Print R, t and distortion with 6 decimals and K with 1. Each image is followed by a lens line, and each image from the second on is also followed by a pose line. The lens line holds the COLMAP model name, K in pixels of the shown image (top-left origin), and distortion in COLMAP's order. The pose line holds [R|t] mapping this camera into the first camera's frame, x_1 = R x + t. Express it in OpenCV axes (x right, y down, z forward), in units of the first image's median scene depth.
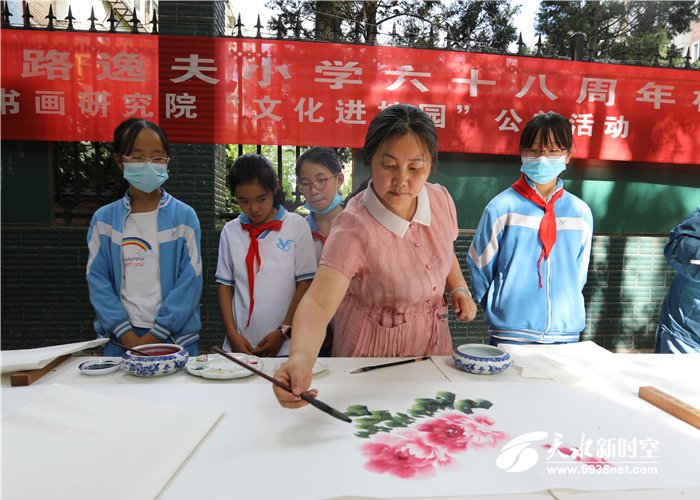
lens RADIAL K [[352.6, 0, 355.7], [0, 352.6, 253.1], [0, 0, 1]] dist [-0.045998, 0.012936]
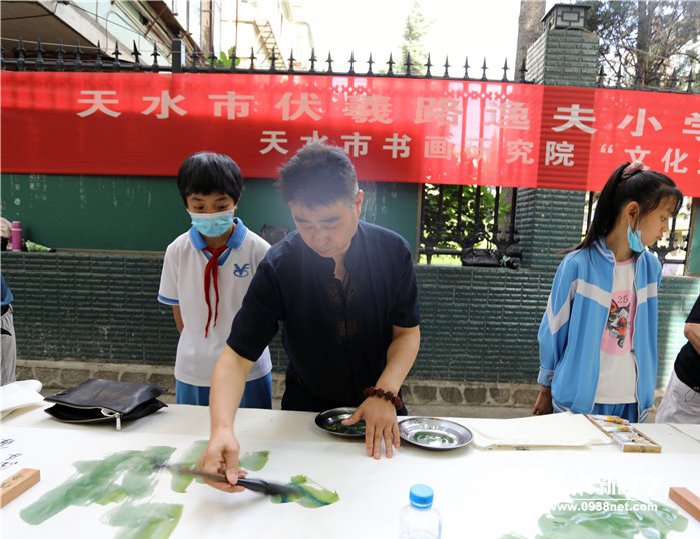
lens RADIAL K [[346.9, 0, 315.0], [0, 346.9, 295.0], [0, 0, 1]] dist [-0.037407, 0.005054]
pose [[0.996668, 0.027260, -0.076876, -1.076603], [-0.024716, 0.999121, 0.033845, -0.011674], [0.077731, -0.031832, 0.996466, -0.091311]]
